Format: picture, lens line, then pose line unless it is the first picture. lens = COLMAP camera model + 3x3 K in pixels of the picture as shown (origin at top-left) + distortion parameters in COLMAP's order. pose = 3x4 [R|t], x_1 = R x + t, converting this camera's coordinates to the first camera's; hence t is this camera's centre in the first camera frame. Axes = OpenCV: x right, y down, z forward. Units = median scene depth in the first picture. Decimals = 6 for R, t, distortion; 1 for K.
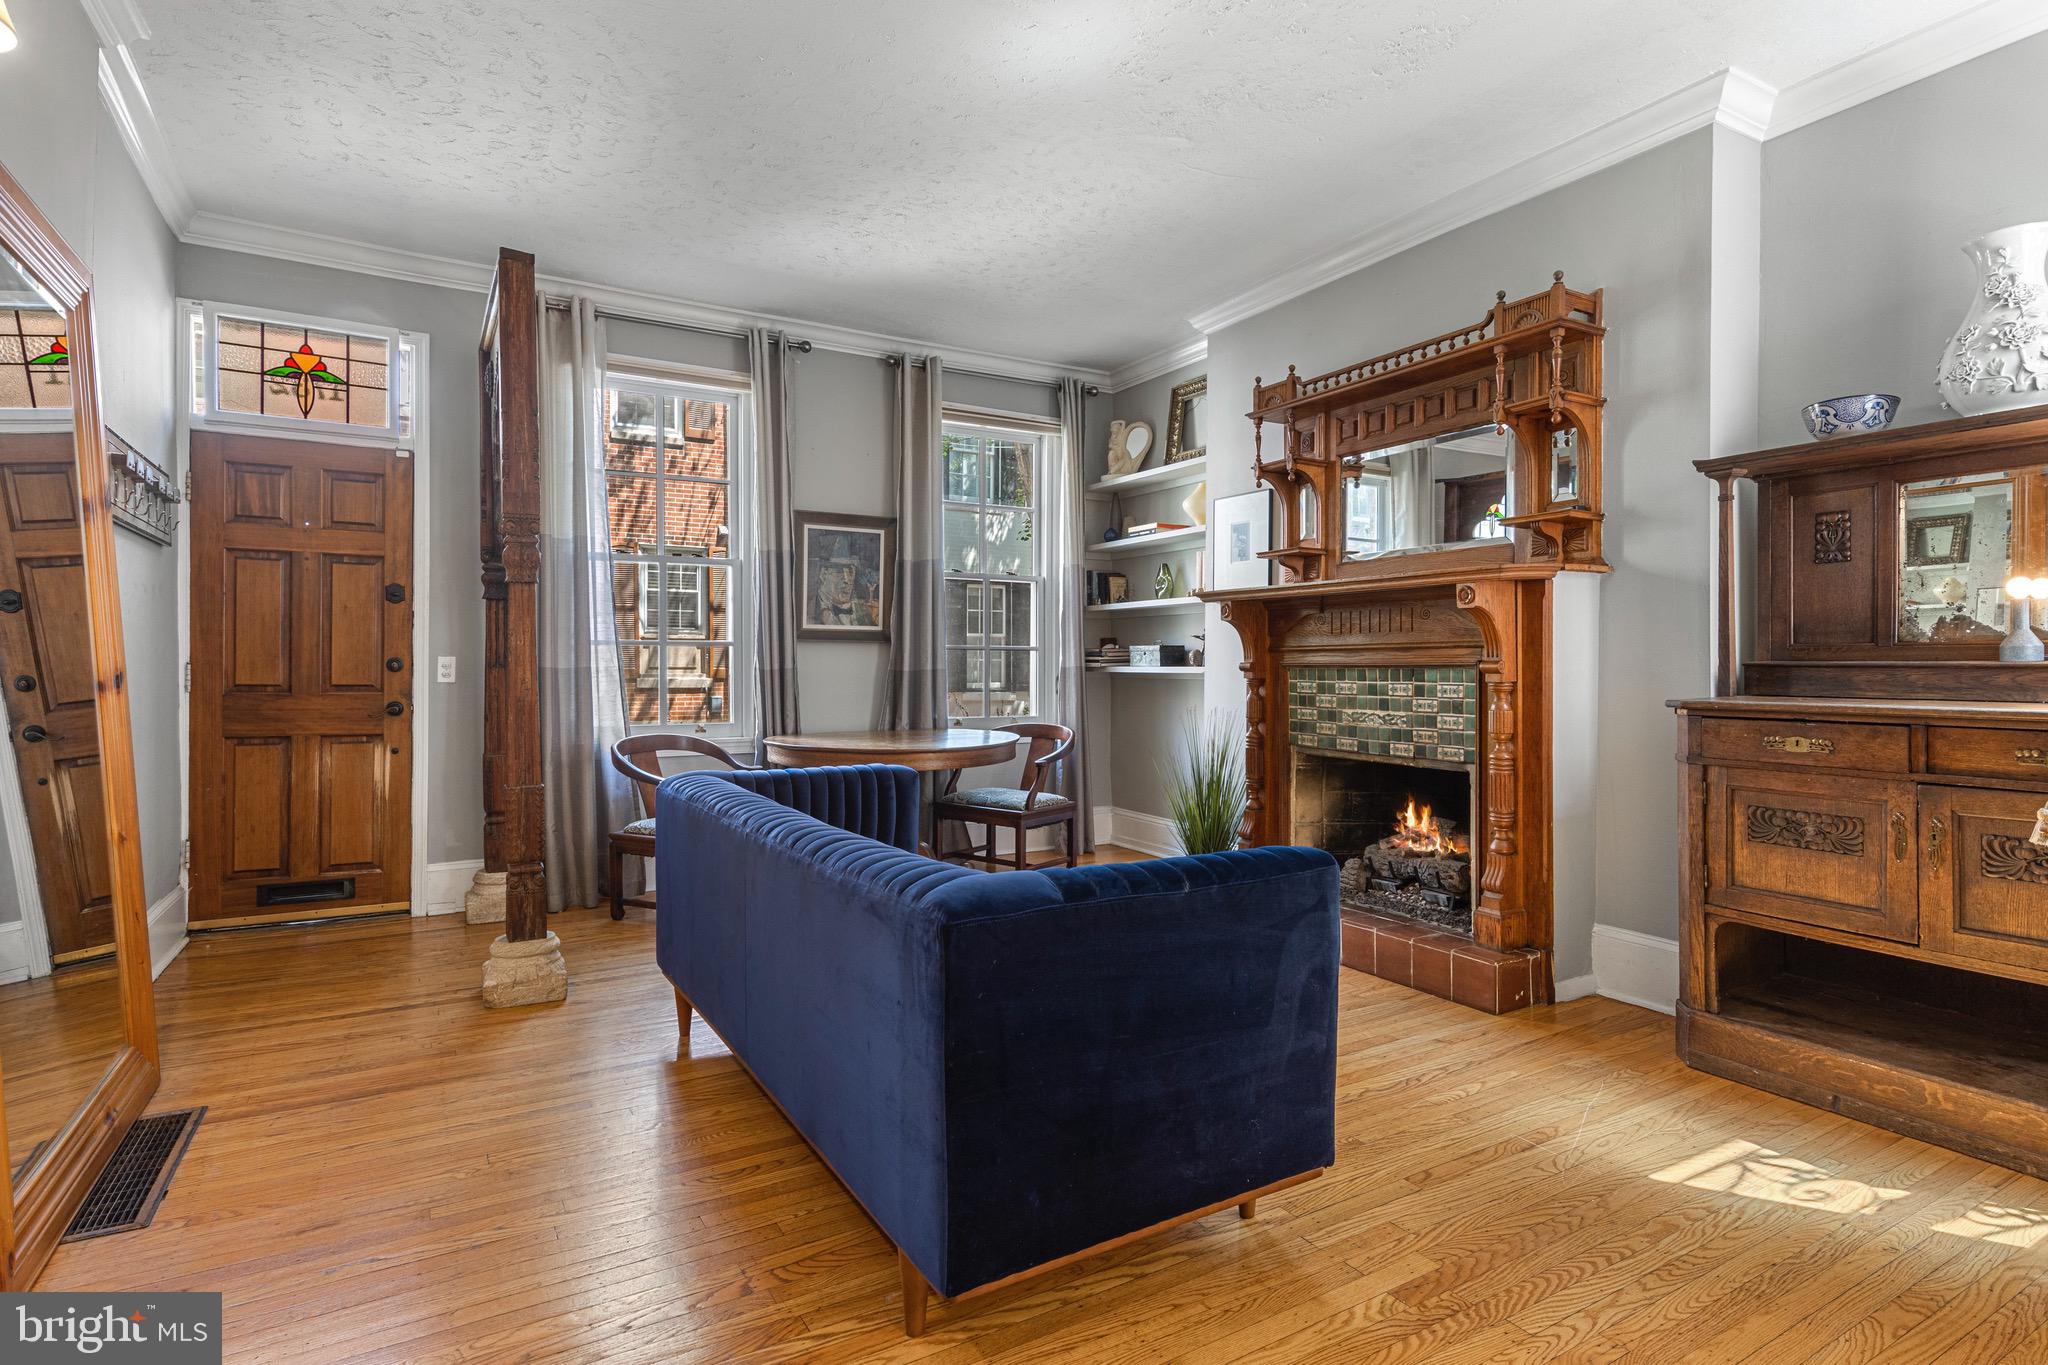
lens RADIAL K [[1048.1, 0, 1030.7], [0, 1048.1, 676.5], [0, 0, 1]] dist [0.011788, -0.003727]
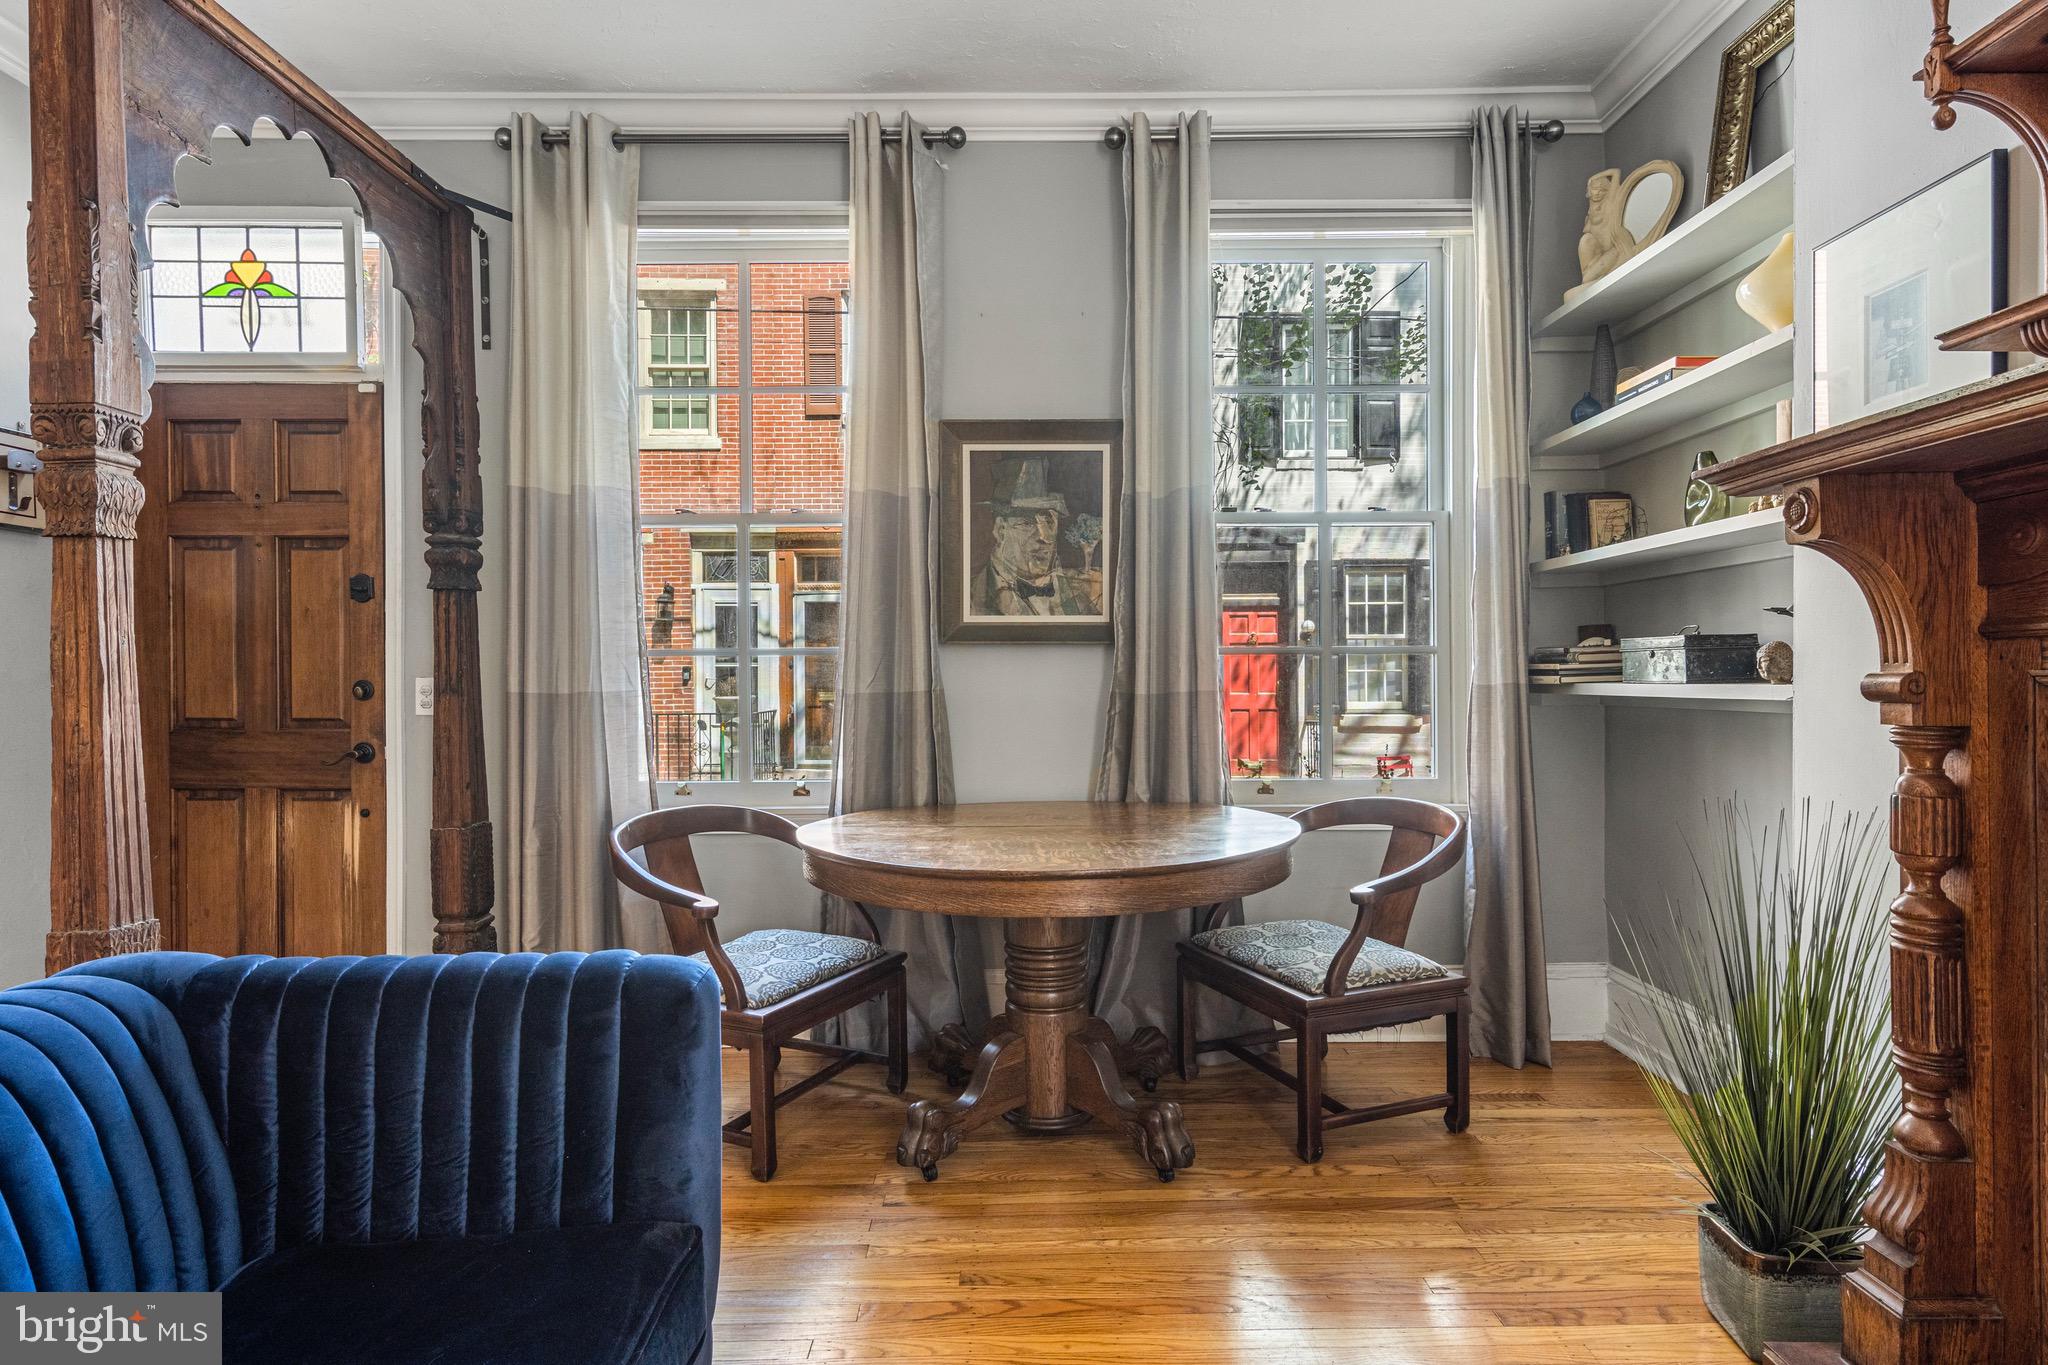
lens RADIAL K [[1107.9, 0, 1025.4], [0, 1107.9, 682.7], [0, 0, 1]] dist [0.007323, -0.000925]
pose [[0.863362, -0.006485, -0.504543, 0.130711], [0.003072, 0.999966, -0.007596, -0.007881], [0.504575, 0.005008, 0.863353, 0.506862]]
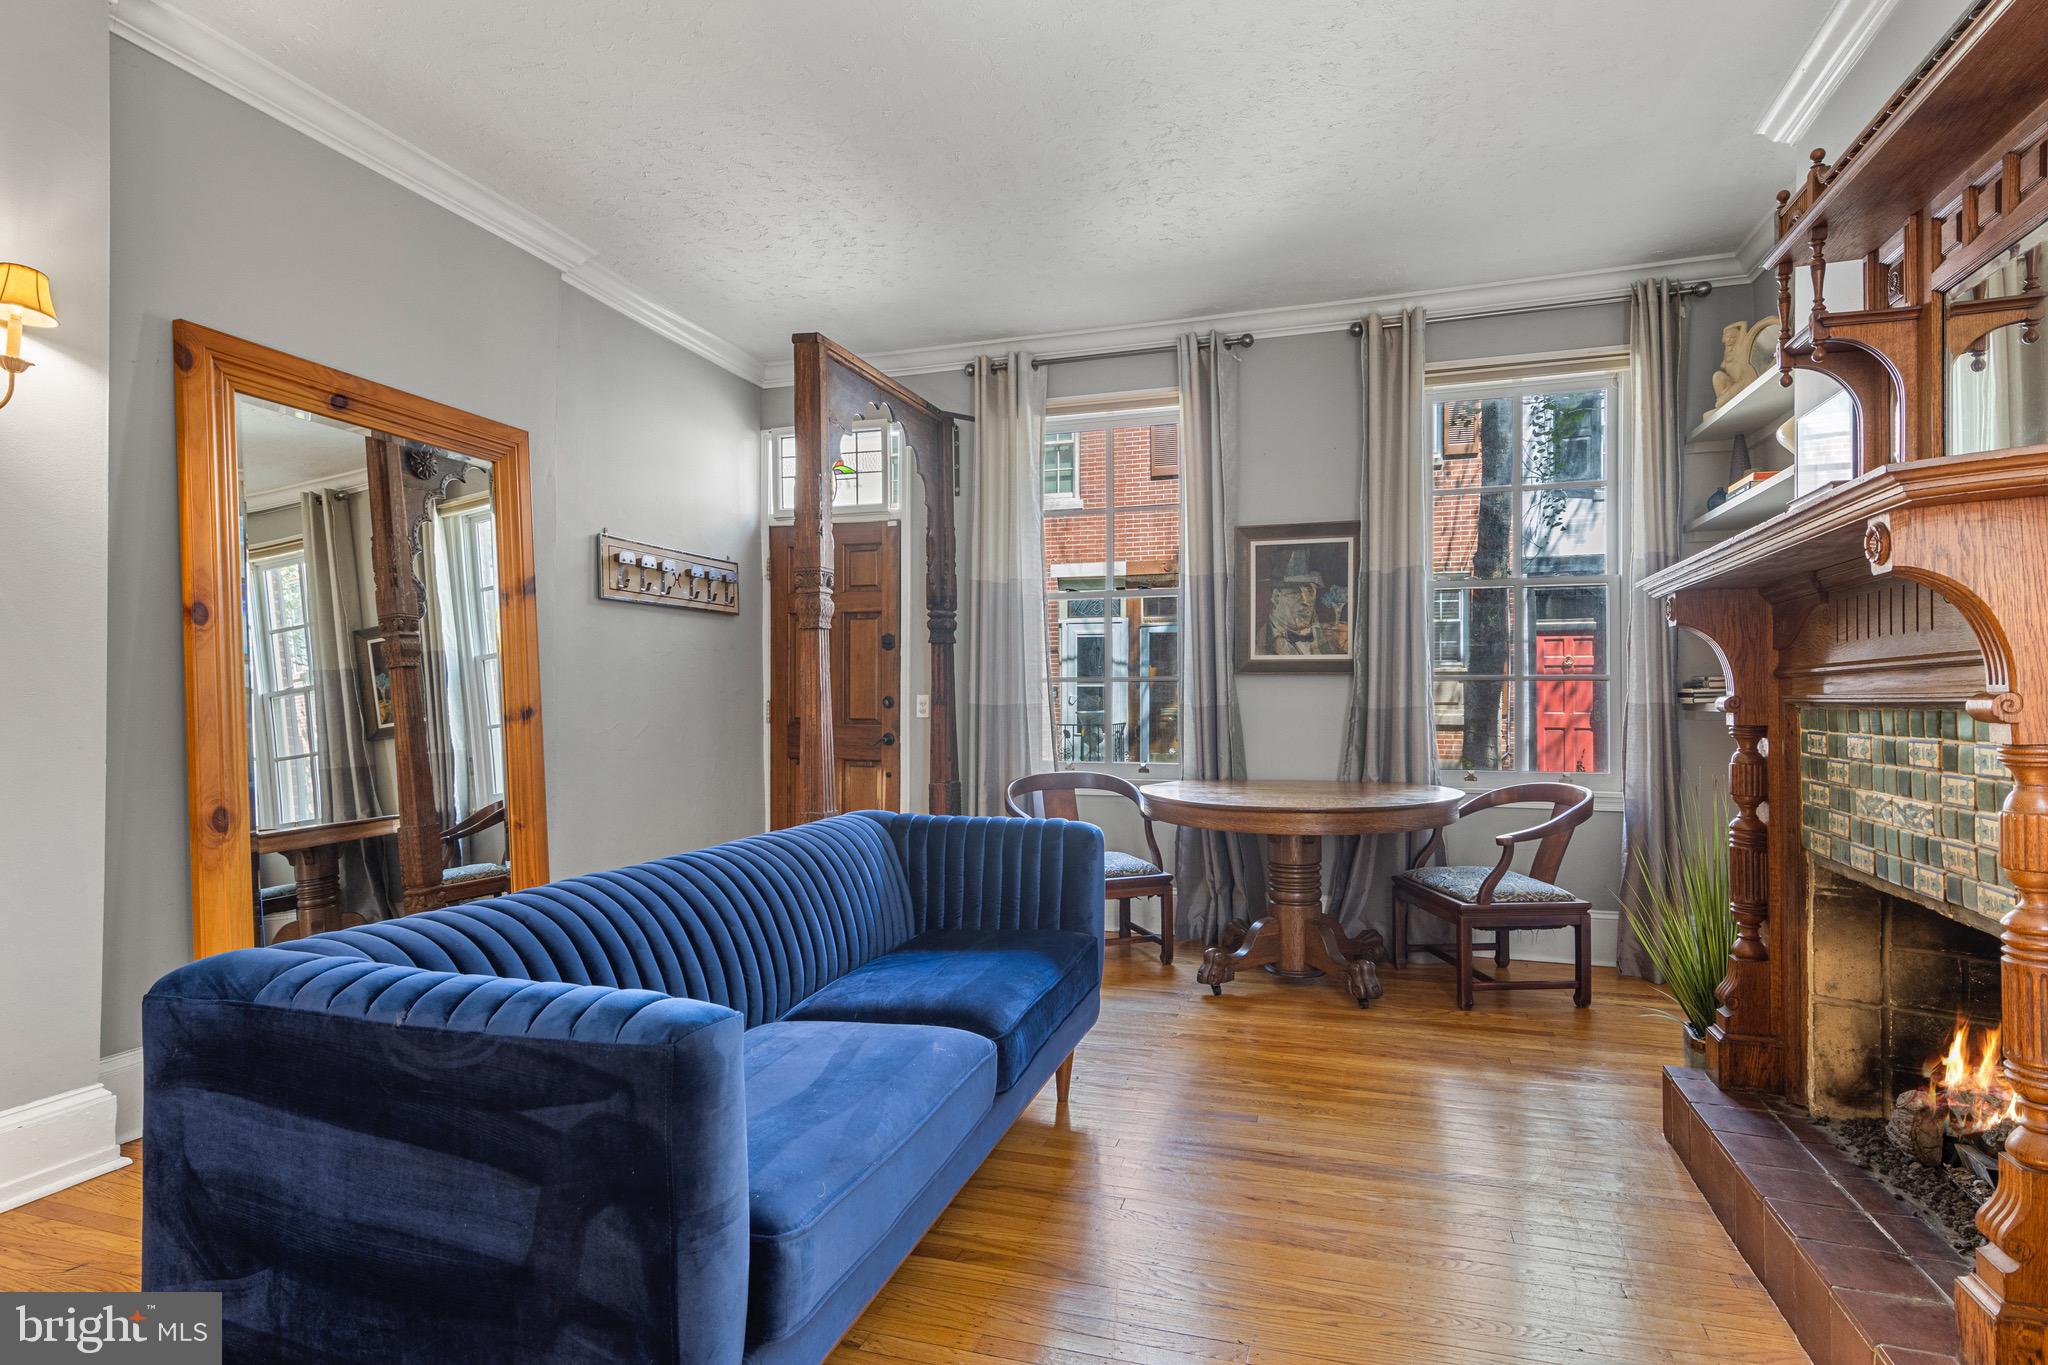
lens RADIAL K [[1048.1, 0, 1024.9], [0, 1048.1, 697.7], [0, 0, 1]] dist [0.011788, -0.003727]
pose [[0.664137, -0.003757, -0.747602, 0.330184], [-0.005725, 0.999932, -0.010111, -0.004352], [0.747589, 0.010995, 0.664070, 0.287622]]
